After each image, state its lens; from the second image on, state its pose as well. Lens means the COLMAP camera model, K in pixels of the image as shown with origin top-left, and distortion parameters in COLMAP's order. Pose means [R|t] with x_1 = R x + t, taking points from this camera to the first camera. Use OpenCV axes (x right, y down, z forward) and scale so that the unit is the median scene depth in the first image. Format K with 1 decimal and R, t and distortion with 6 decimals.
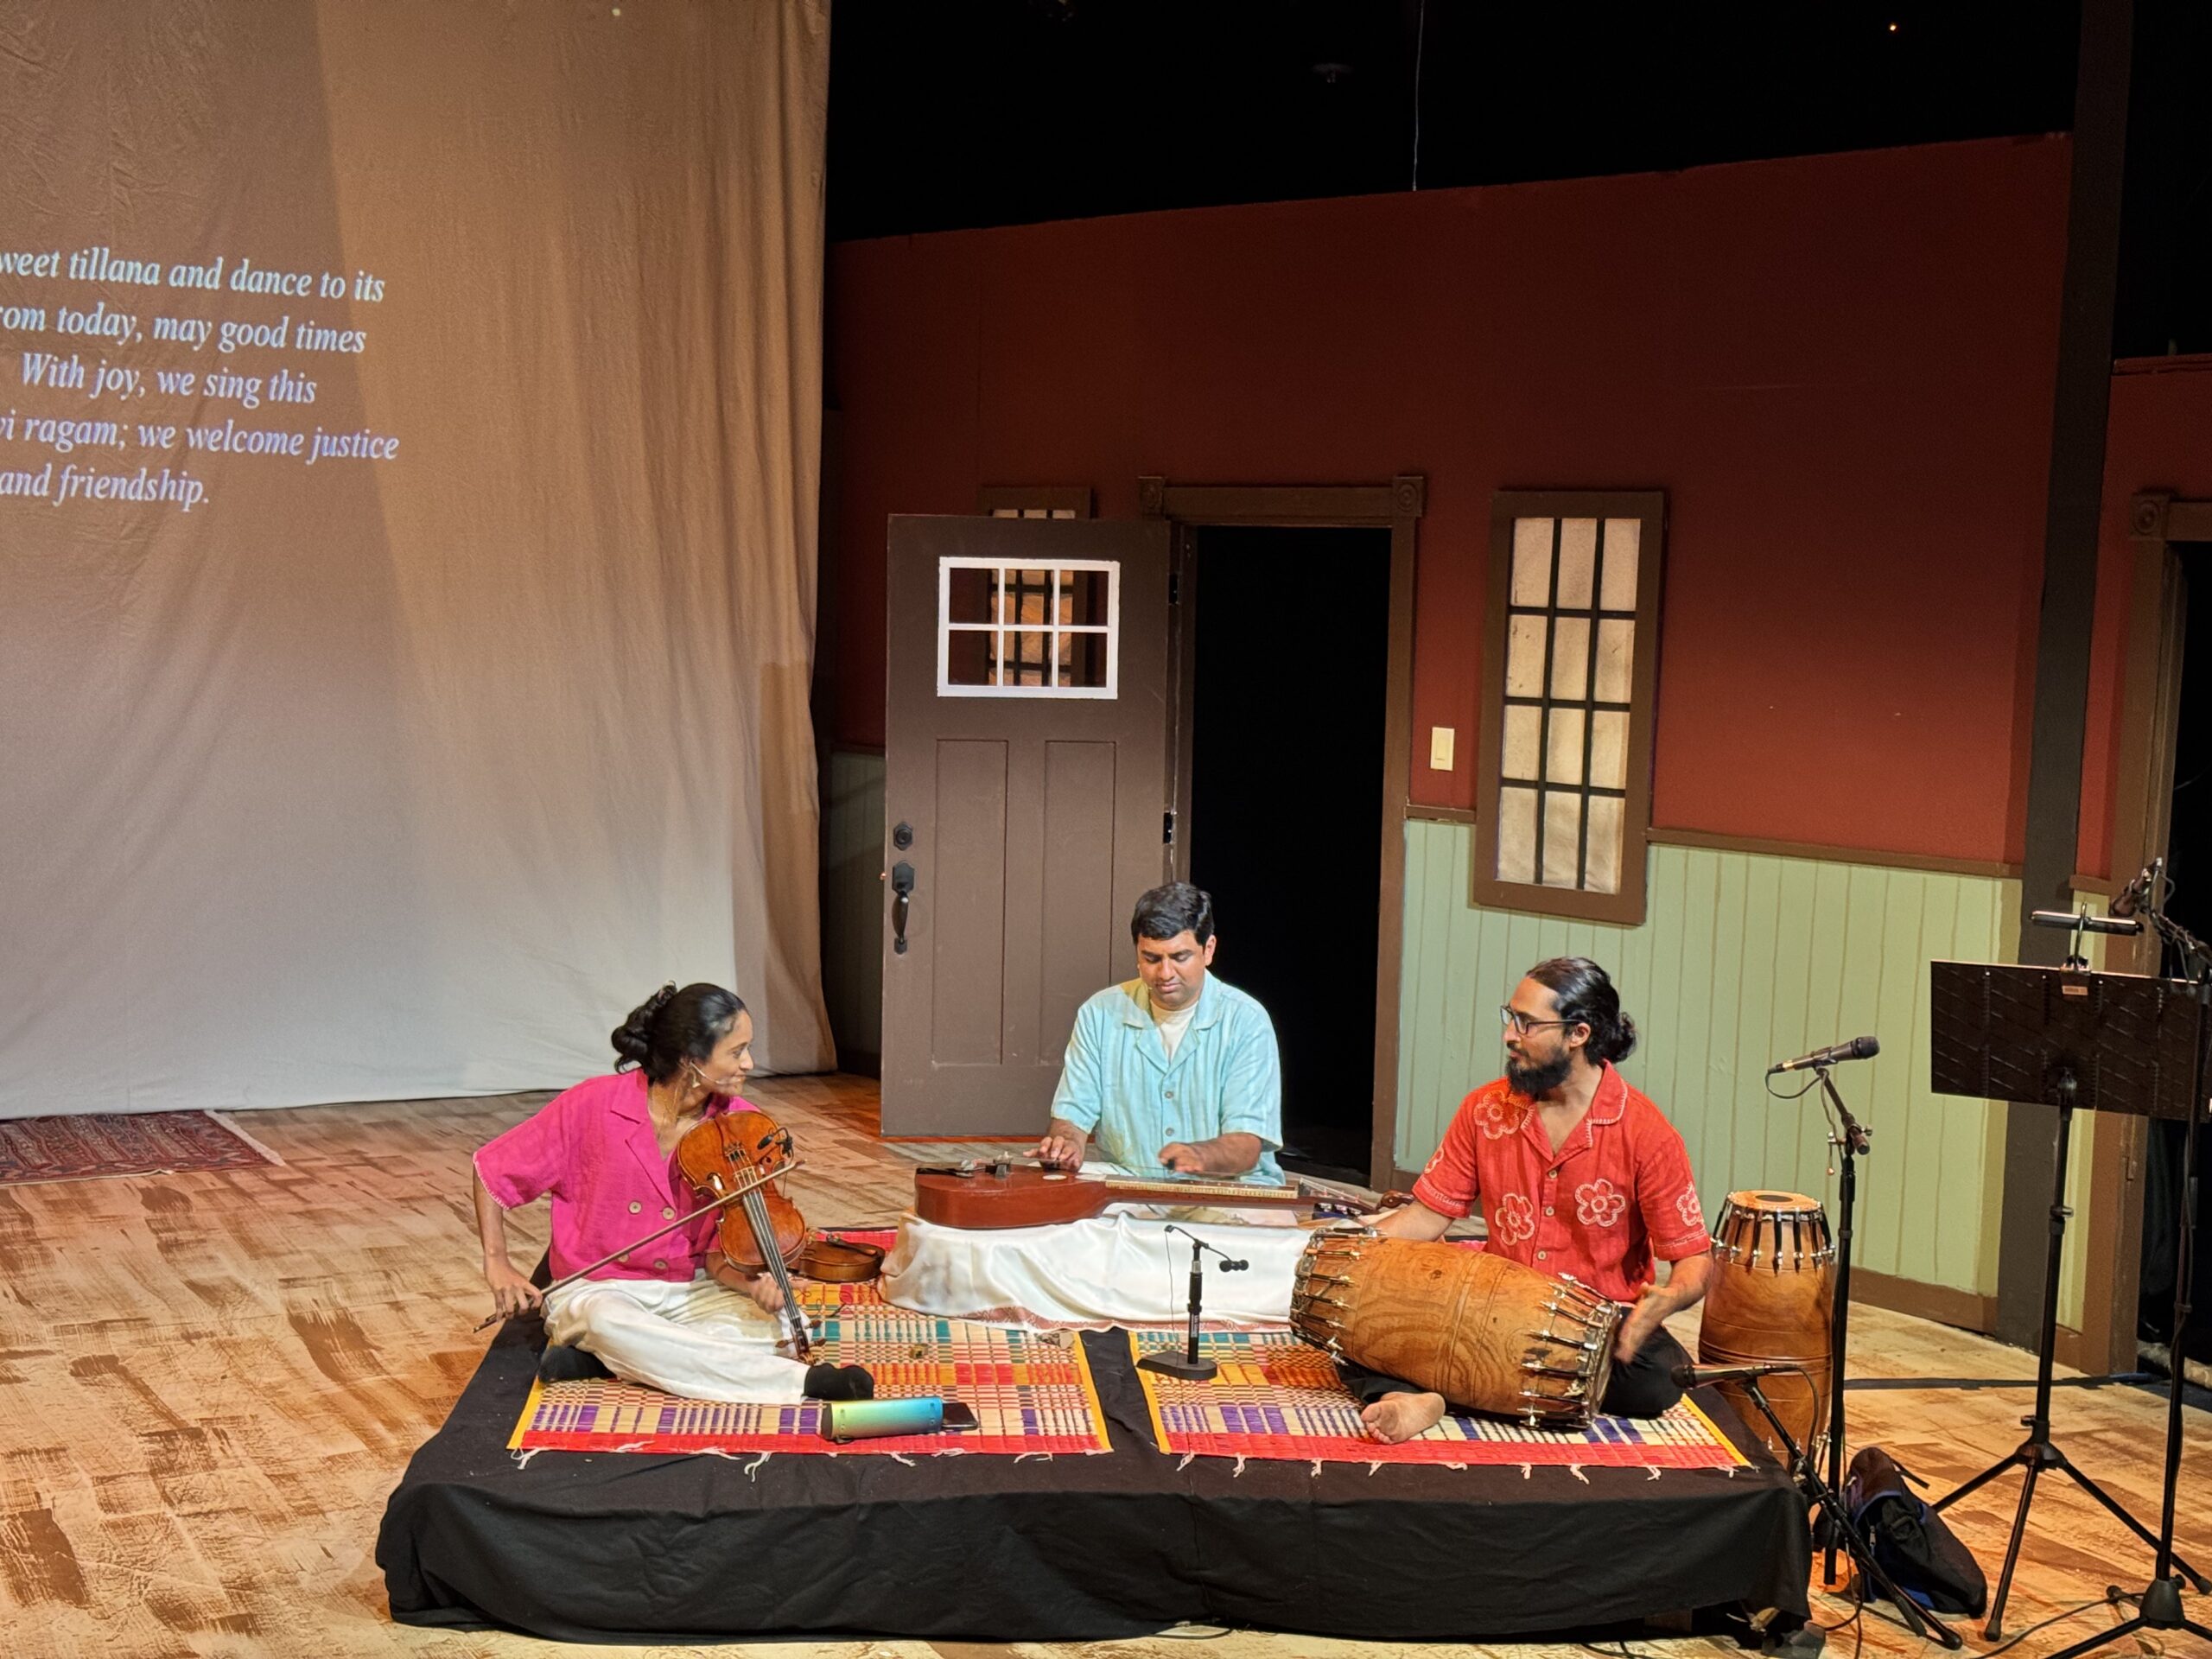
lens RADIAL K [[3091.0, 0, 1121.7], [0, 3091.0, 837.2], [0, 0, 1]] dist [0.205565, -0.377876]
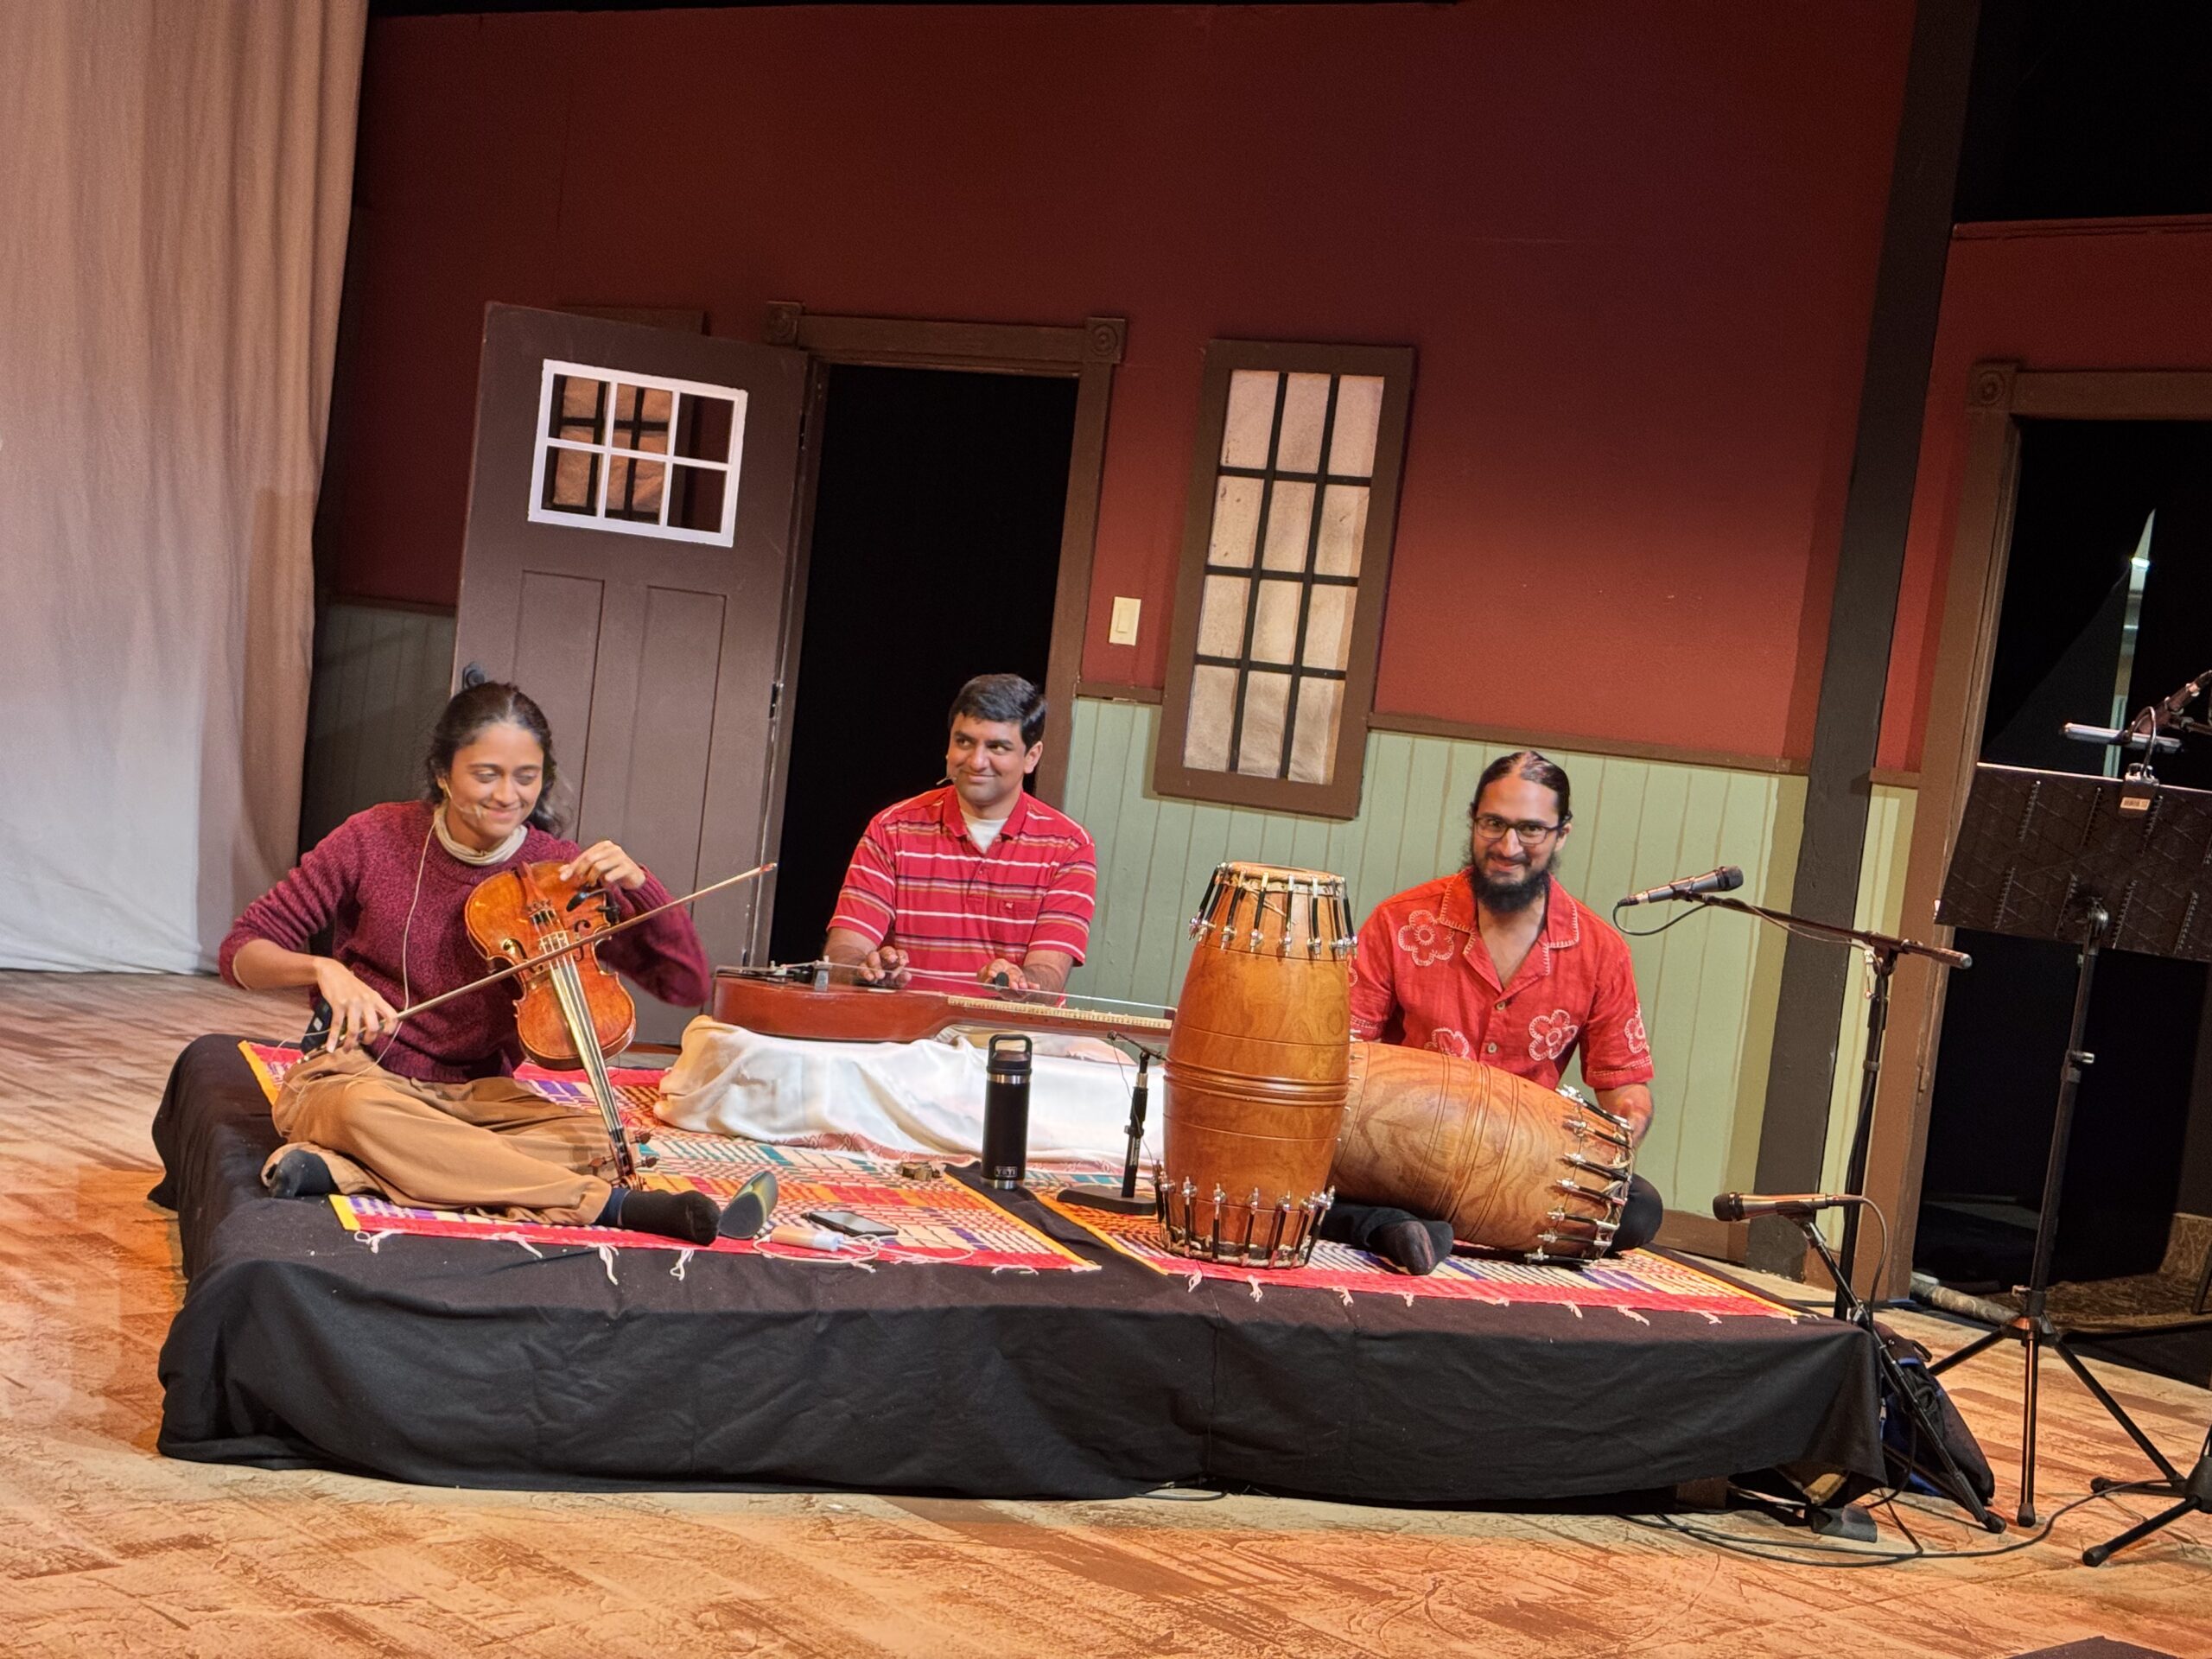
lens RADIAL K [[3091.0, 0, 1121.7], [0, 3091.0, 837.2], [0, 0, 1]] dist [0.205565, -0.377876]
pose [[0.962103, 0.074488, 0.262317, -0.149780], [-0.066700, 0.997031, -0.038482, 0.079788], [-0.264404, 0.019527, 0.964214, 0.149292]]
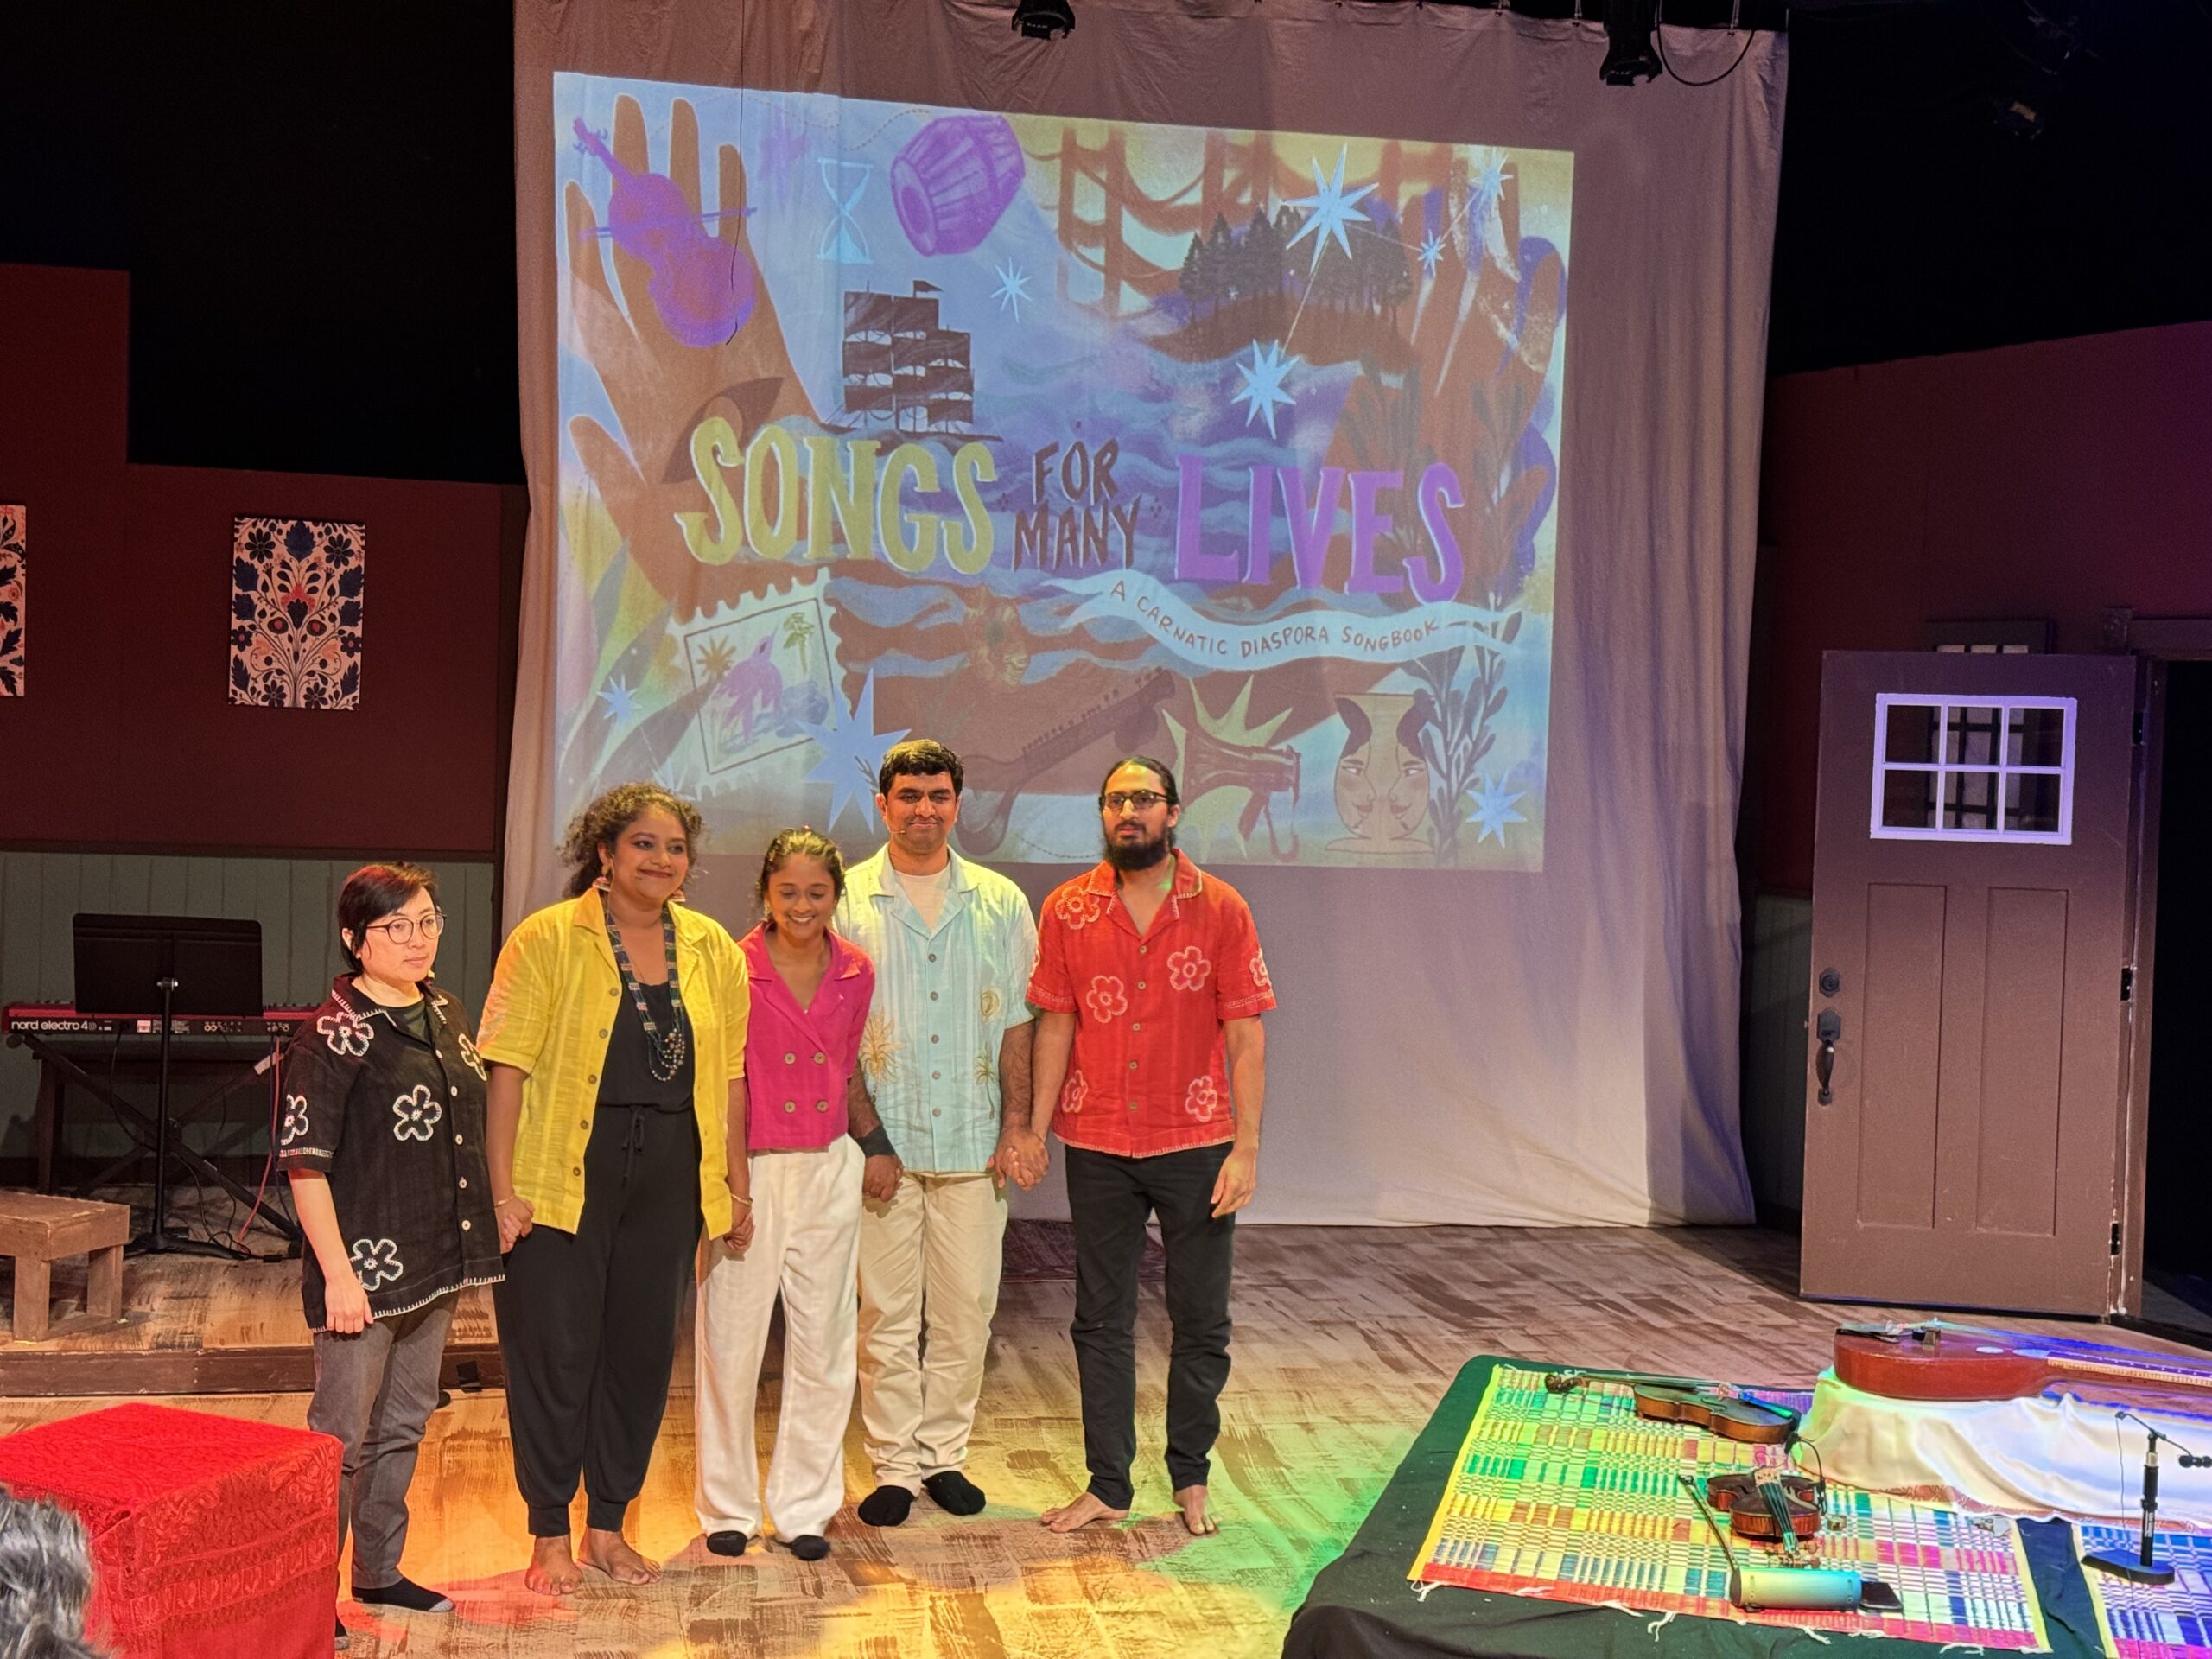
lens RADIAL K [[3091.0, 0, 1121.7], [0, 3091.0, 837.2], [0, 0, 1]] dist [0.205565, -0.377876]
pose [[0.956228, 0.019305, -0.291986, 0.001580], [-0.033172, 0.998541, -0.042617, 0.003790], [0.290737, 0.050437, 0.955473, 0.009663]]
